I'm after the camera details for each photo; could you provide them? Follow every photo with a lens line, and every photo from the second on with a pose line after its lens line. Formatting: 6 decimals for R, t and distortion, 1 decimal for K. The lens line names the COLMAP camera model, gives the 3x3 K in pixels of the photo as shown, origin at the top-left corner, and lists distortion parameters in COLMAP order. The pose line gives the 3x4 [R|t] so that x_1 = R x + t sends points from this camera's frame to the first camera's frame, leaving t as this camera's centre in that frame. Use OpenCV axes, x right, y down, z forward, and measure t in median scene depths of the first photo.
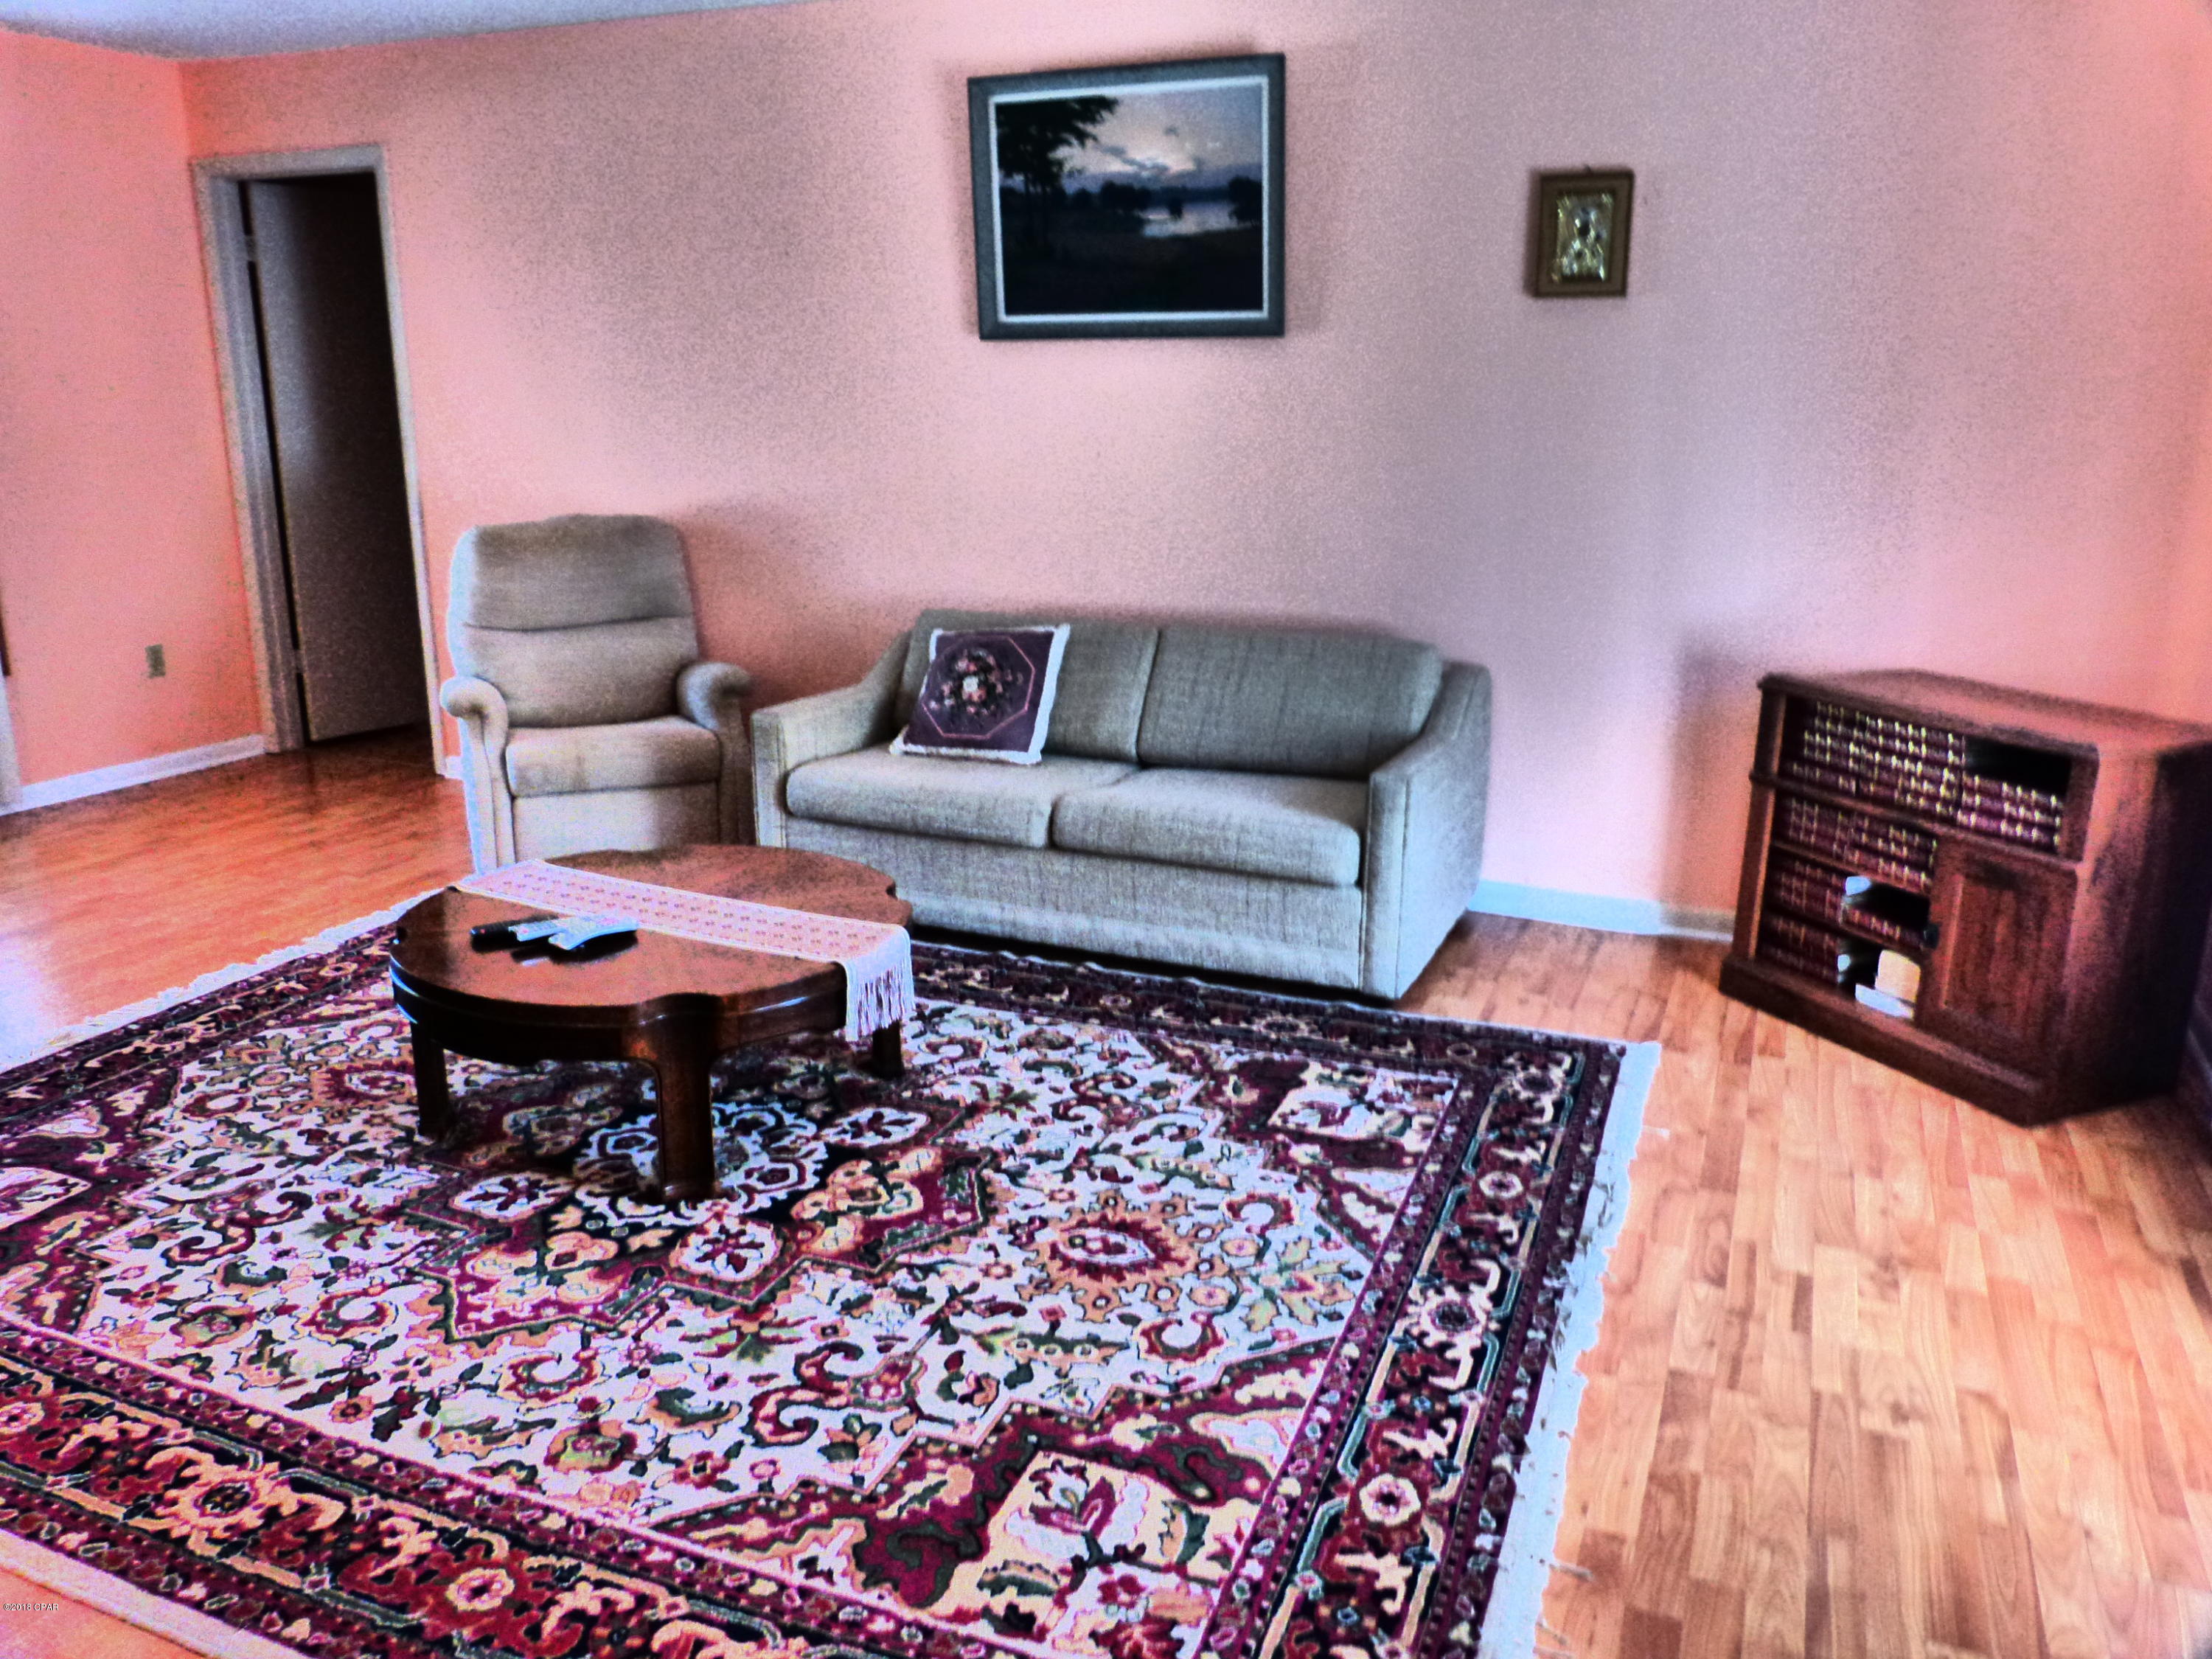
lens RADIAL K [[1652.2, 0, 1103.6], [0, 1652.2, 835.1], [0, 0, 1]] dist [-0.047378, 0.042568]
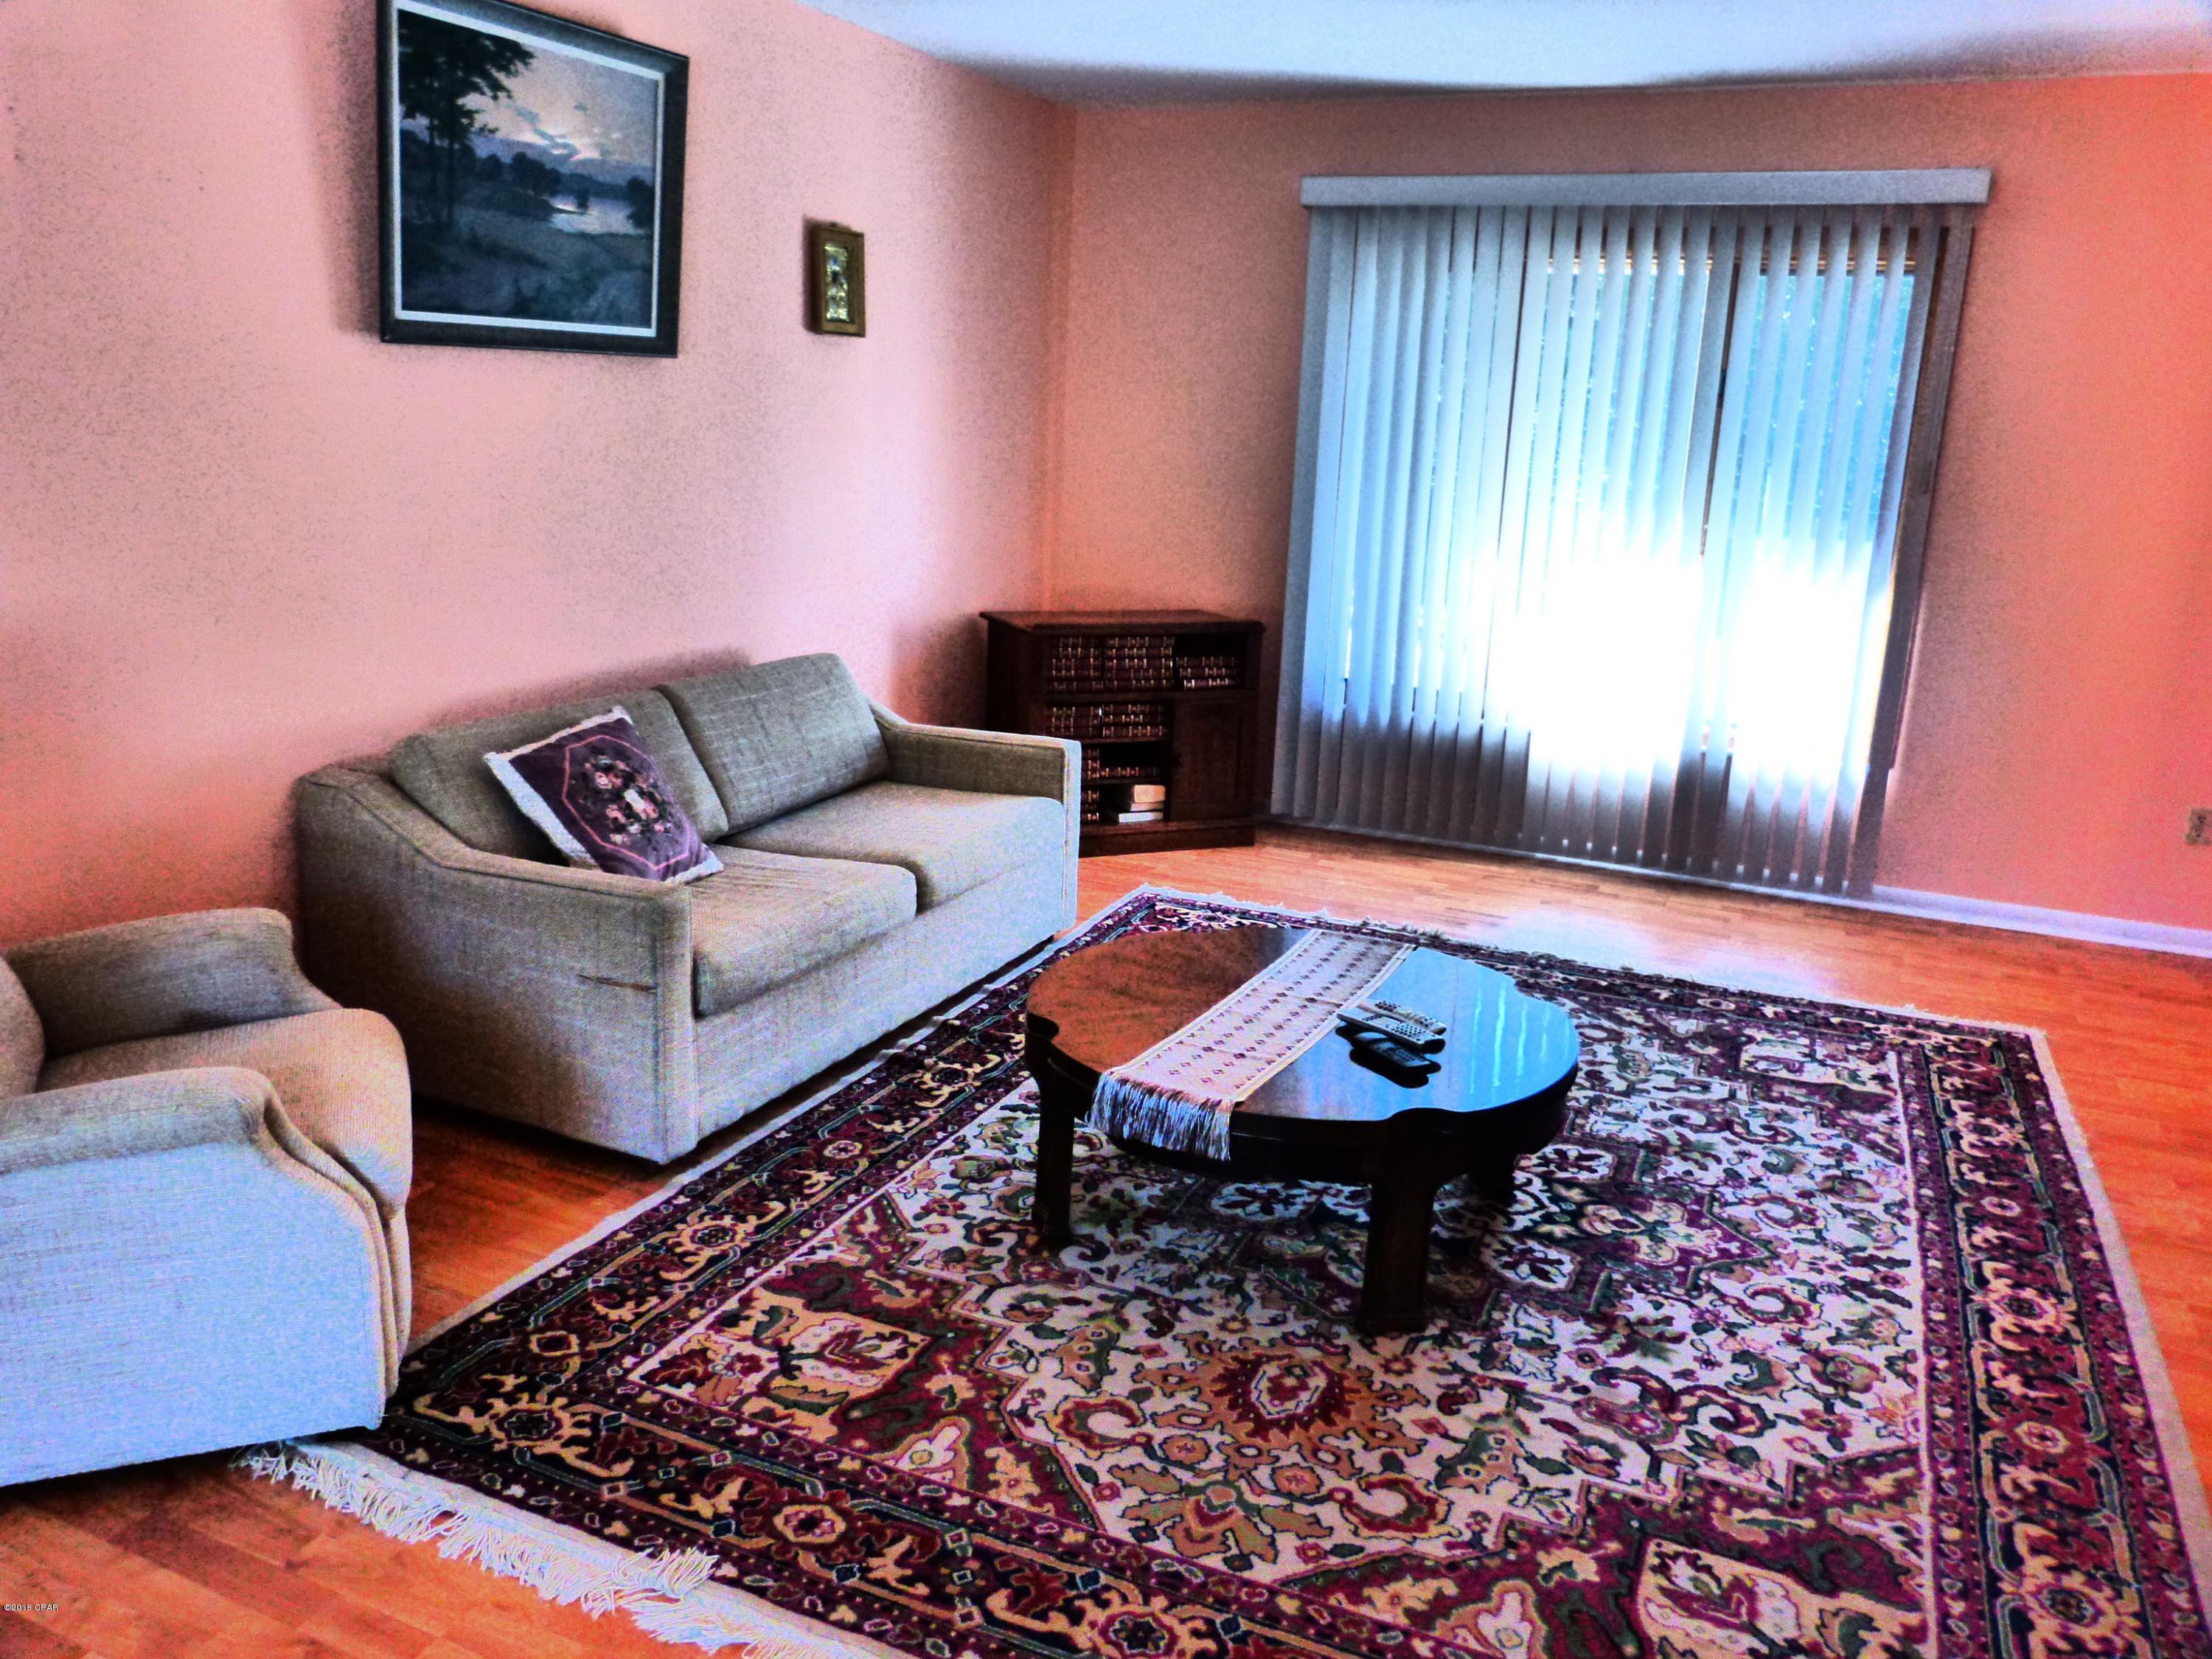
lens RADIAL K [[1652.2, 0, 1113.9], [0, 1652.2, 823.4], [0, 0, 1]] dist [-0.047378, 0.042568]
pose [[0.023575, -0.248213, 0.968419, -1.303960], [0.230614, 0.943912, 0.236318, -0.334248], [-0.972760, 0.217760, 0.079494, 1.144025]]
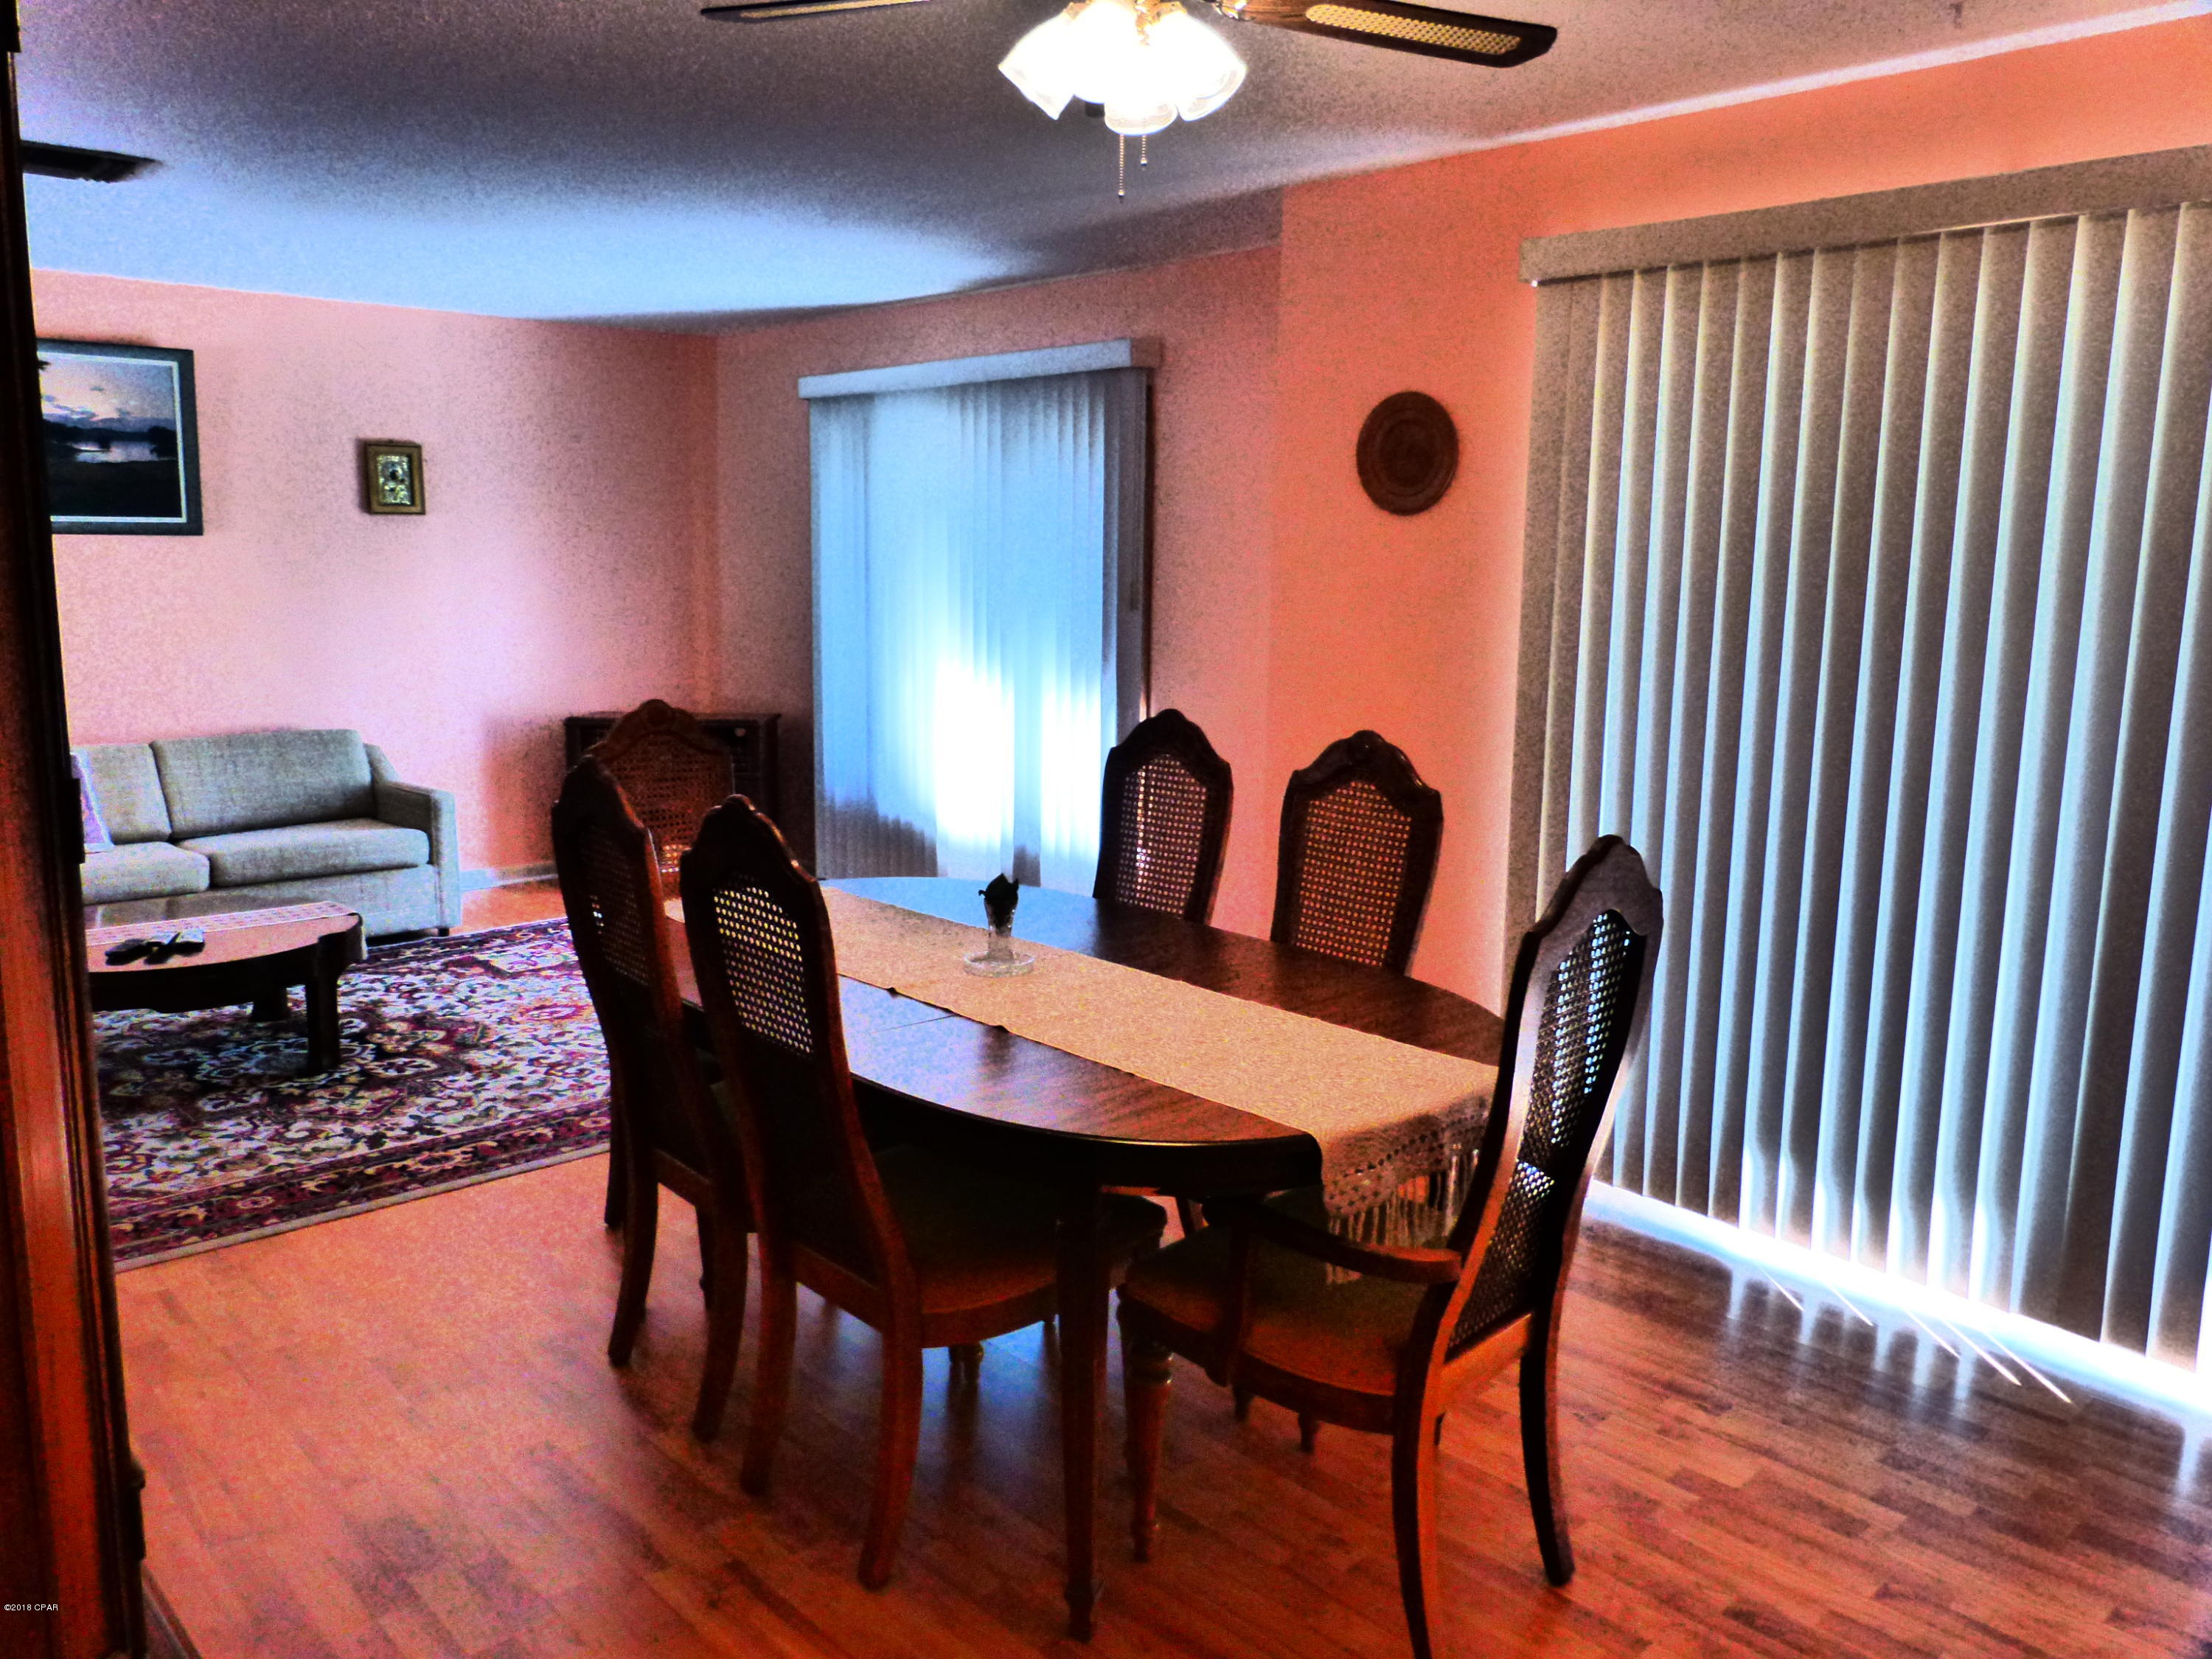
lens RADIAL K [[1652.2, 0, 1086.8], [0, 1652.2, 824.8], [0, 0, 1]] dist [-0.047378, 0.042568]
pose [[0.407931, -0.148619, 0.900836, -1.403591], [0.235986, 0.970298, 0.053215, 0.081943], [-0.881988, 0.190877, 0.430887, -0.406843]]
